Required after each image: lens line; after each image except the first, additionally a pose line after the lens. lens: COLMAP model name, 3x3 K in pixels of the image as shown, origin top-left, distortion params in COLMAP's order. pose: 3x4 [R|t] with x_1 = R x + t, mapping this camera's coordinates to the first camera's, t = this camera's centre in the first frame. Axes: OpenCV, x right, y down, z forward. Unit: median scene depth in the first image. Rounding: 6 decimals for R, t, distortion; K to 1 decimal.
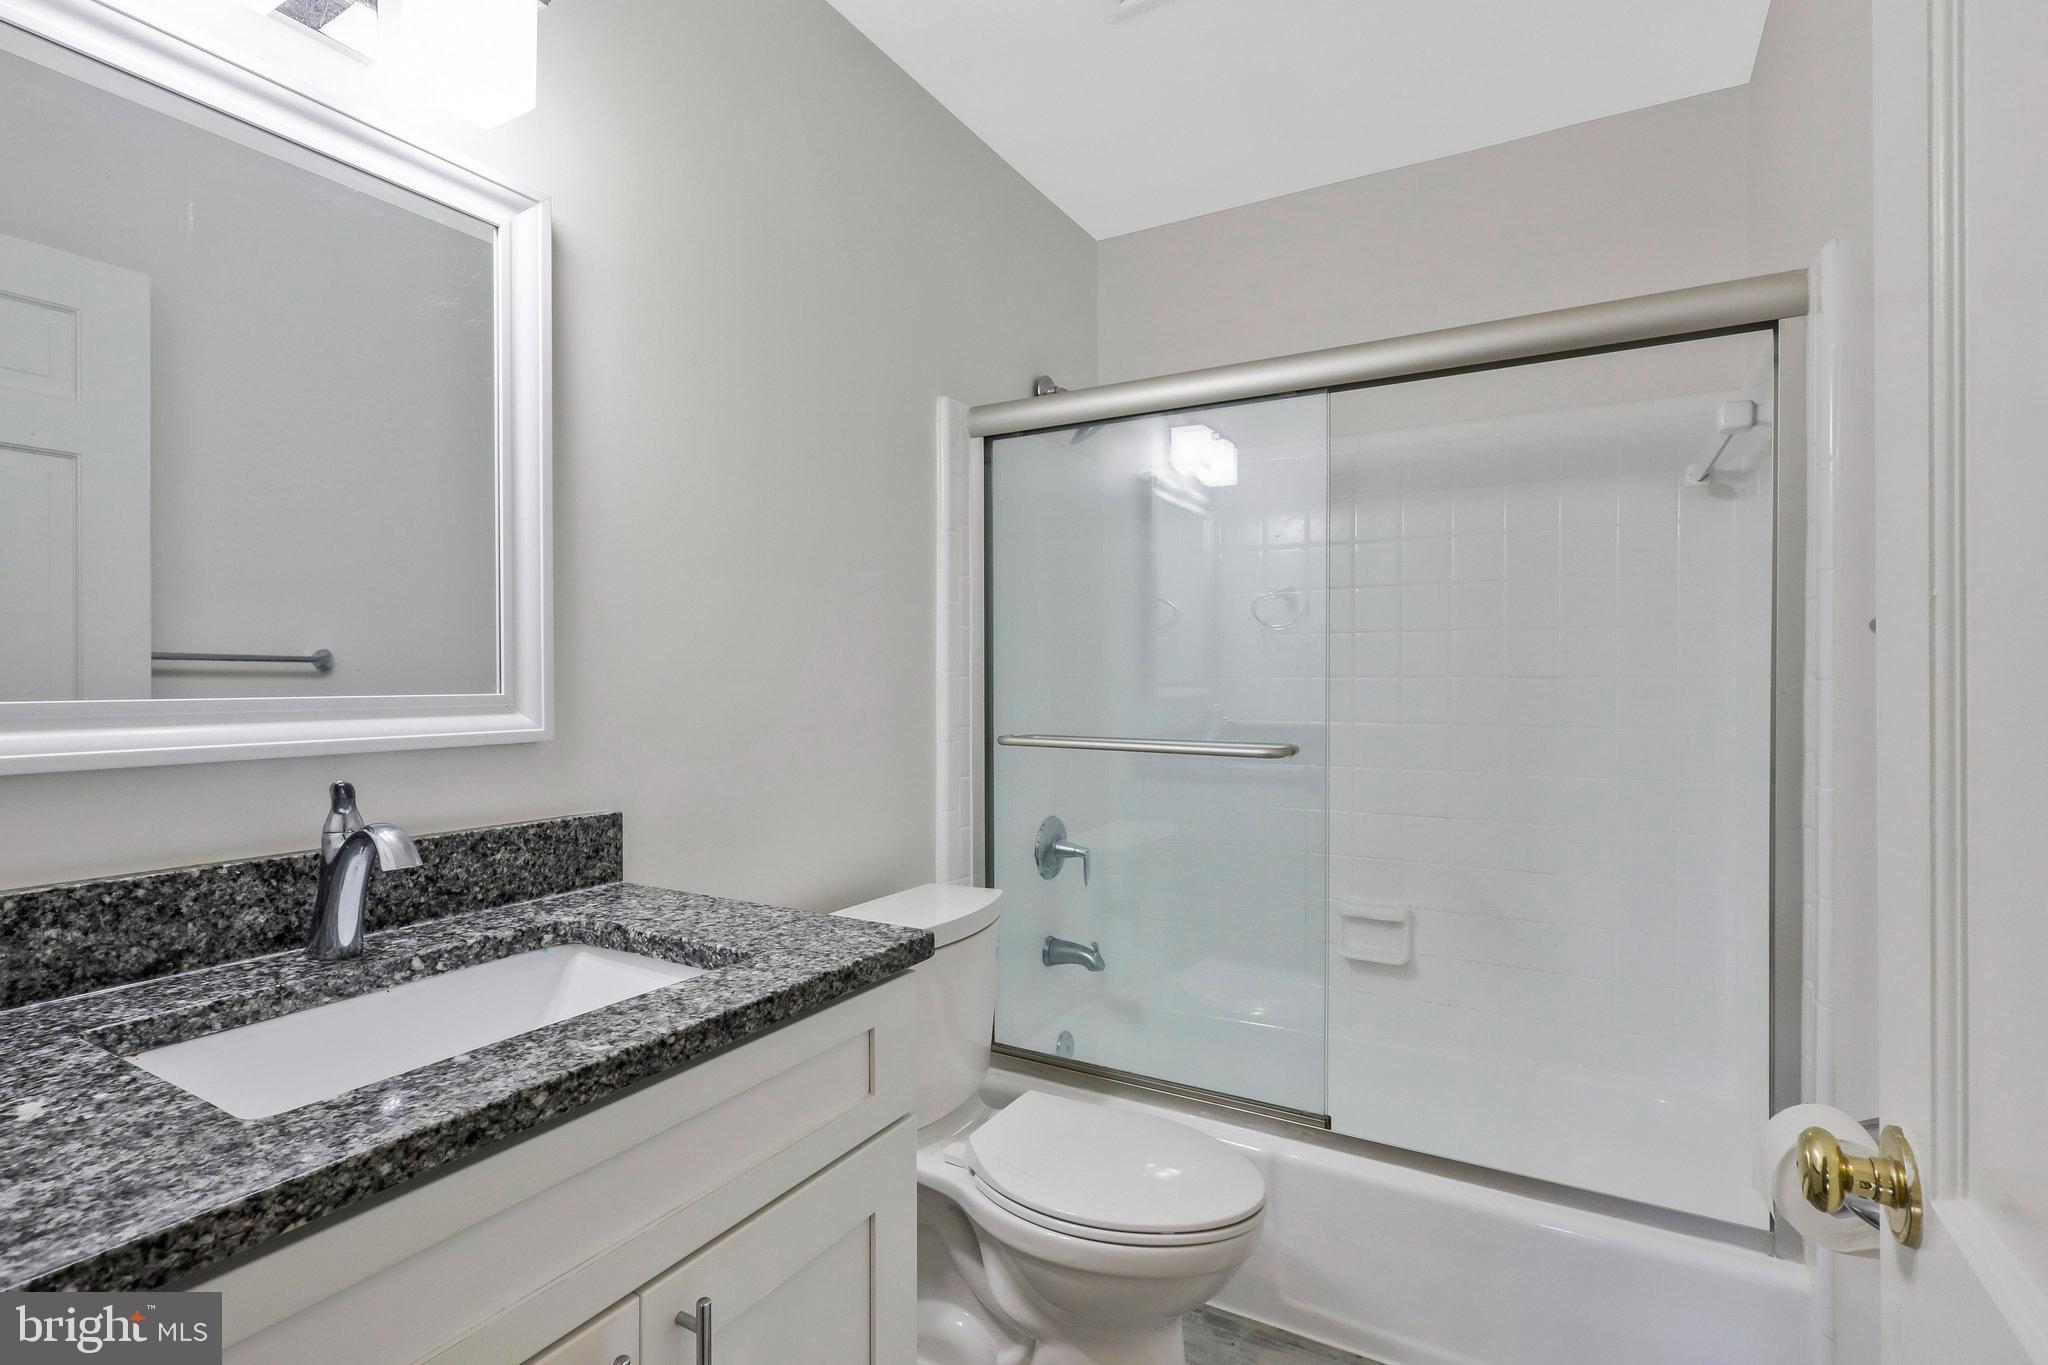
lens RADIAL K [[962.8, 0, 1024.0], [0, 962.8, 682.5], [0, 0, 1]] dist [-0.000003, 0.000373]
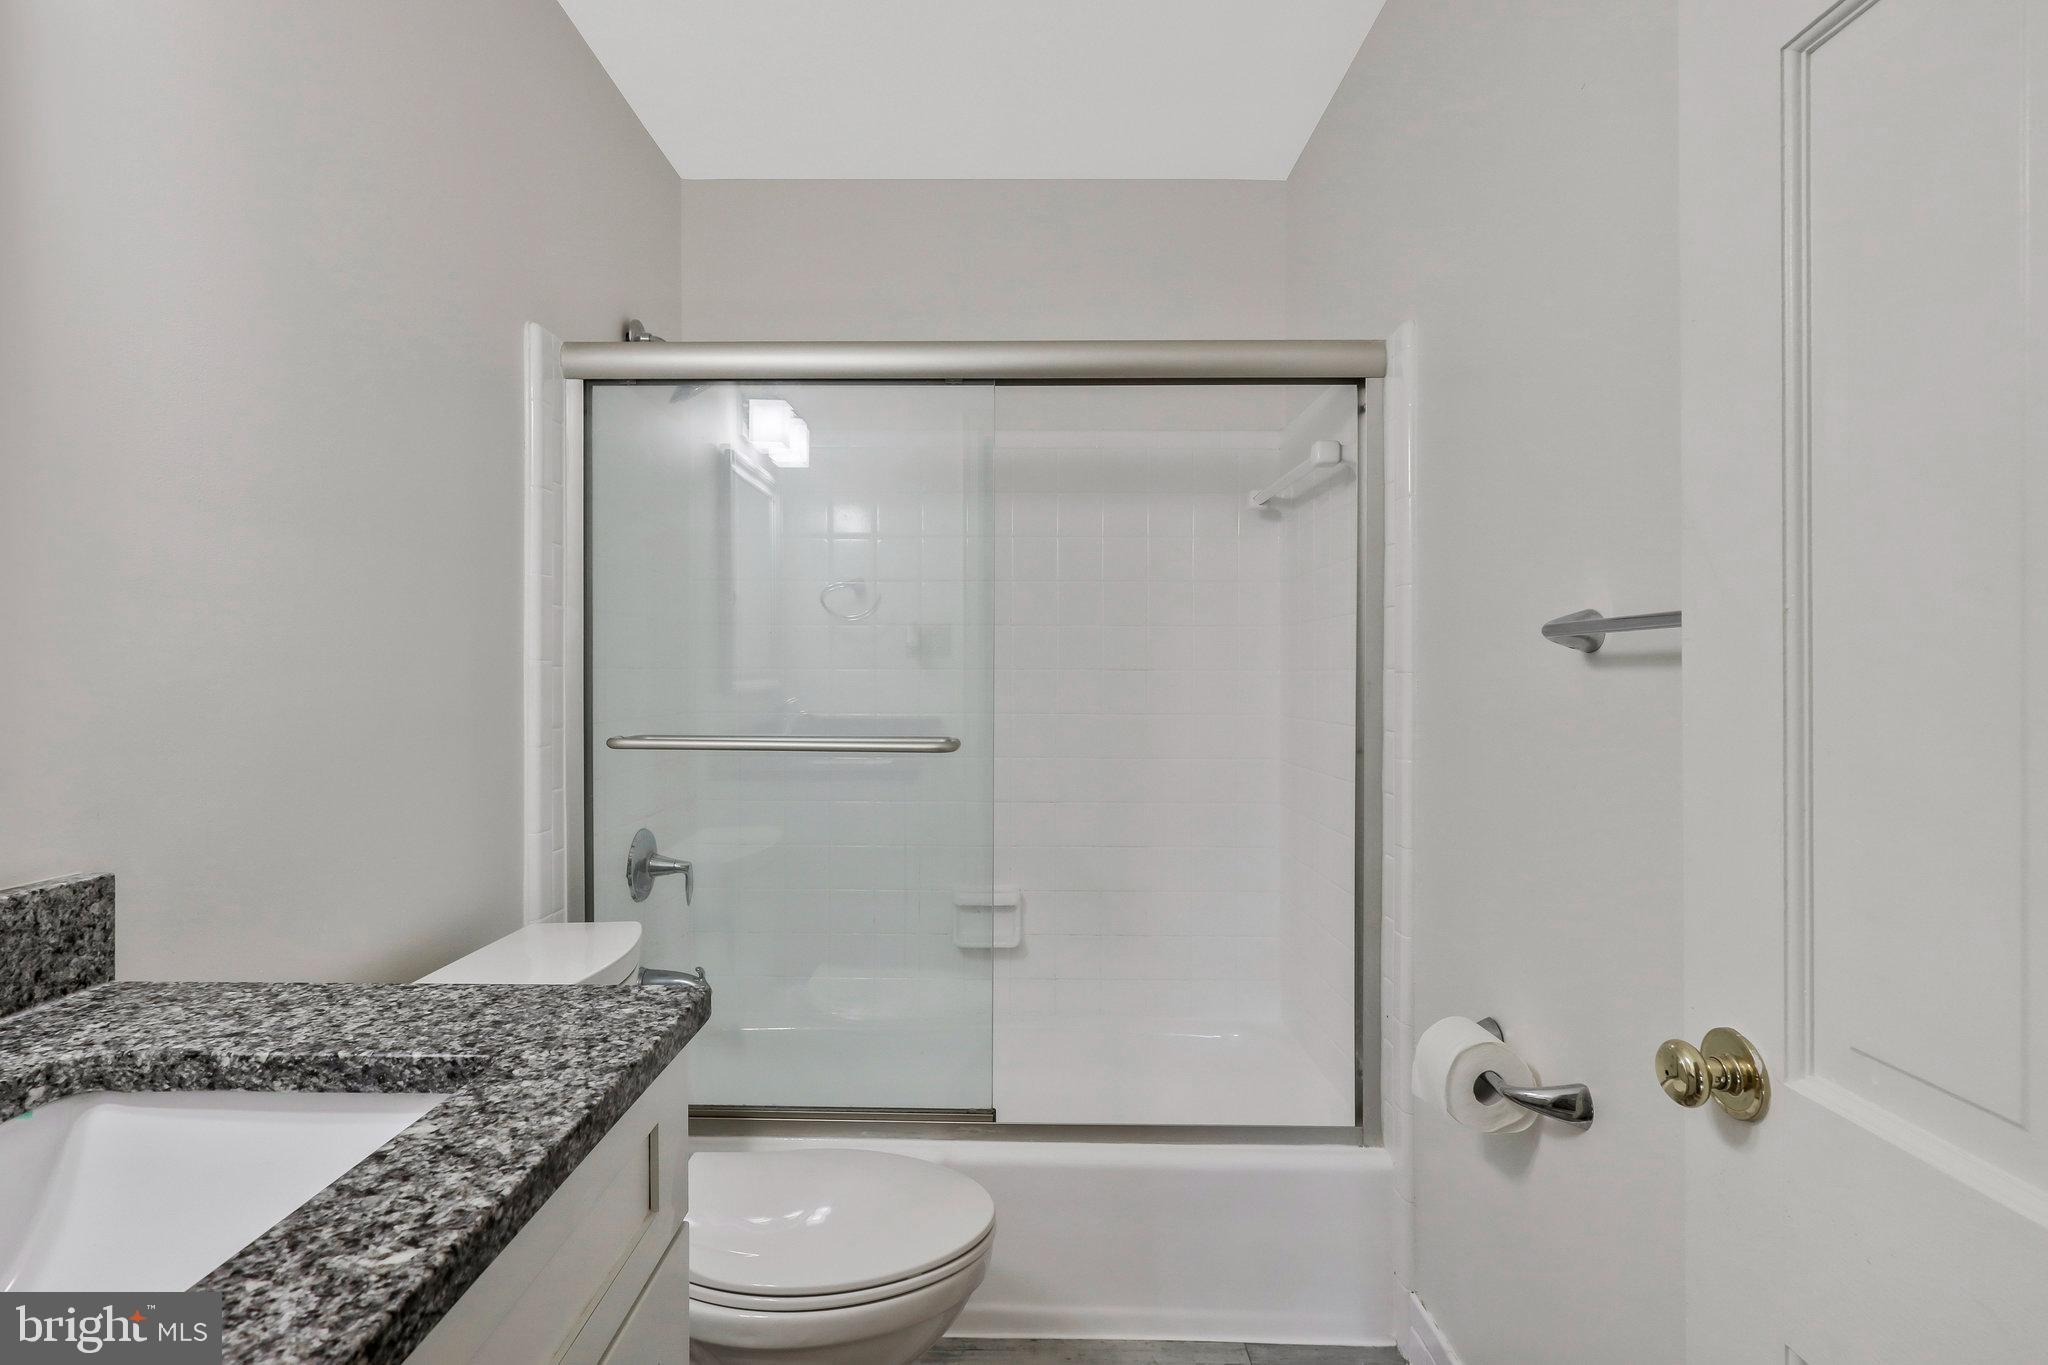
lens RADIAL K [[982.1, 0, 1021.0], [0, 982.1, 668.4], [0, 0, 1]] dist [-0.000944, 0.000222]
pose [[0.874649, 0.003142, 0.484747, -0.206858], [-0.000487, 0.999984, -0.005603, -0.000710], [-0.484757, 0.004664, 0.874636, 0.125526]]
